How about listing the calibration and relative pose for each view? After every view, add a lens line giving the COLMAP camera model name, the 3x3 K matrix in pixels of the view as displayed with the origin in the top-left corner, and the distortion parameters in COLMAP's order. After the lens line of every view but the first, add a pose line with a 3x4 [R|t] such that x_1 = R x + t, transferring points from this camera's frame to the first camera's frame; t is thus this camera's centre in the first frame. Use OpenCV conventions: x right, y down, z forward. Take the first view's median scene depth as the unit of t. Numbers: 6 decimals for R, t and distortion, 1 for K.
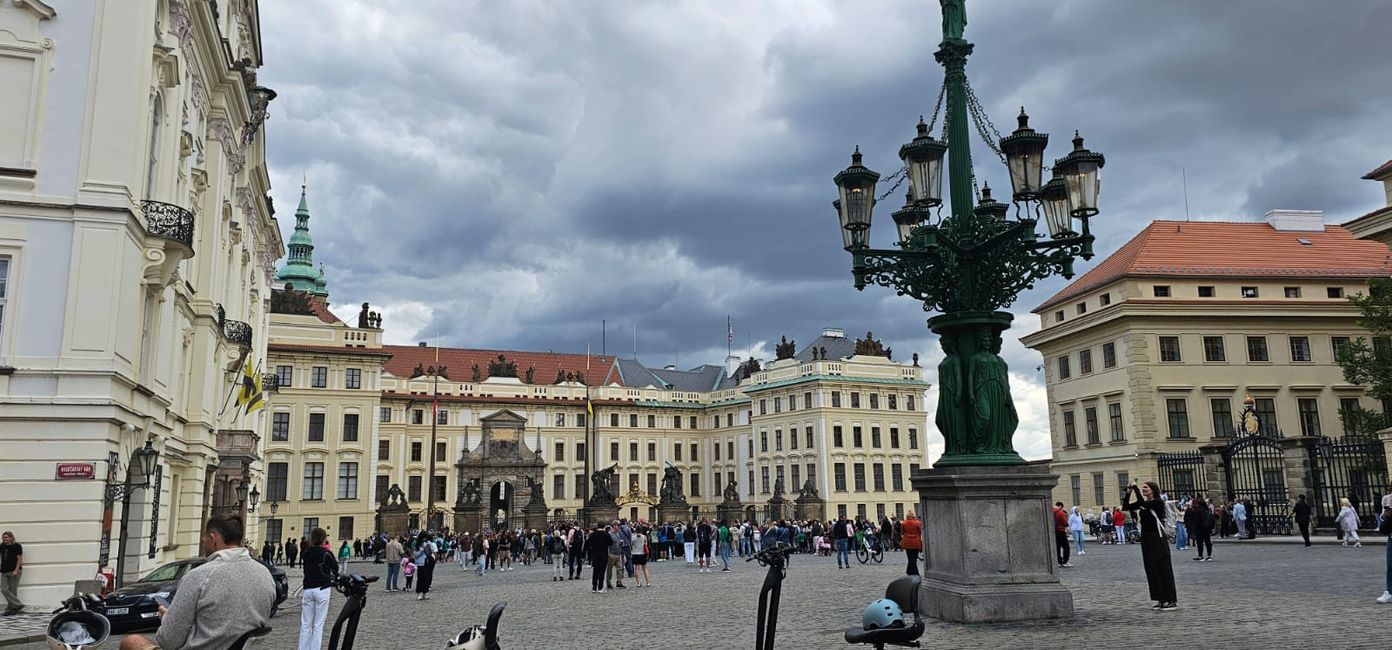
lens RADIAL K [[944.7, 0, 696.0], [0, 944.7, 325.0], [0, 0, 1]] dist [0.131979, -0.001142]
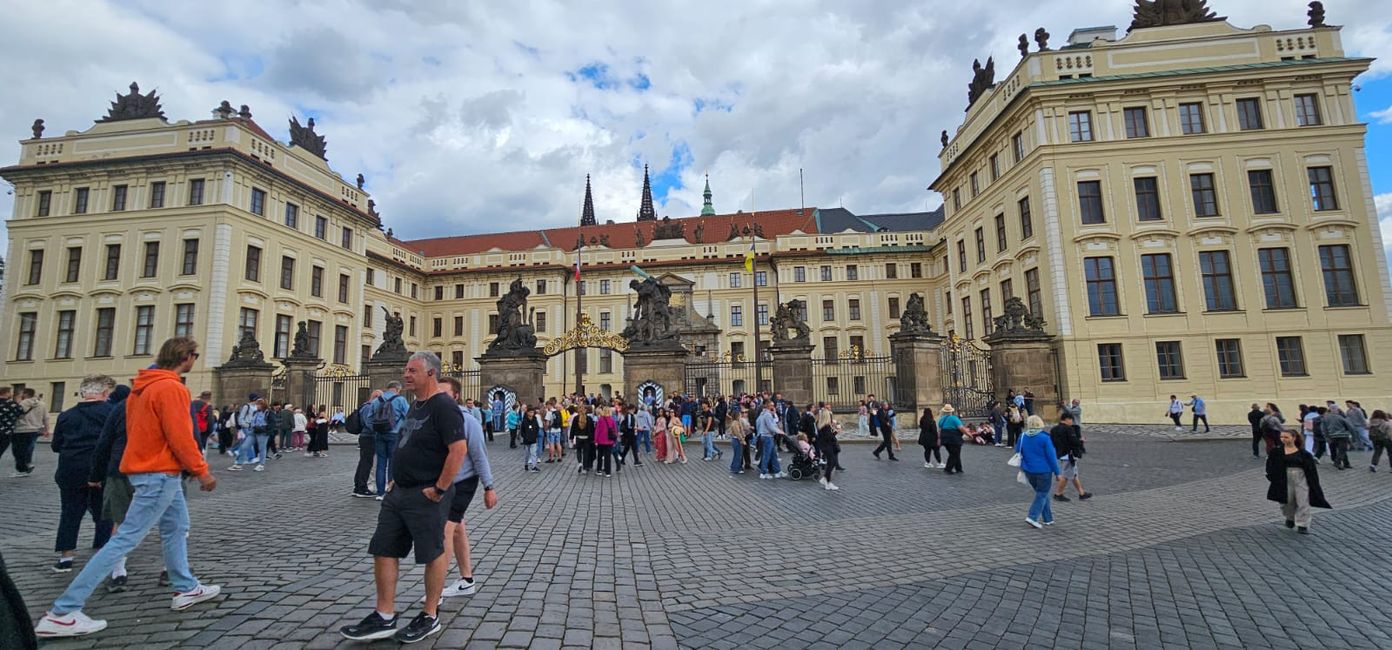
lens RADIAL K [[561.8, 0, 696.0], [0, 561.8, 325.0], [0, 0, 1]] dist [-0.001768, -0.000250]
pose [[0.815125, -0.082419, -0.573392, 0.142230], [0.120425, 0.992312, 0.028560, 0.143869], [0.566630, -0.092330, 0.818783, 0.651426]]
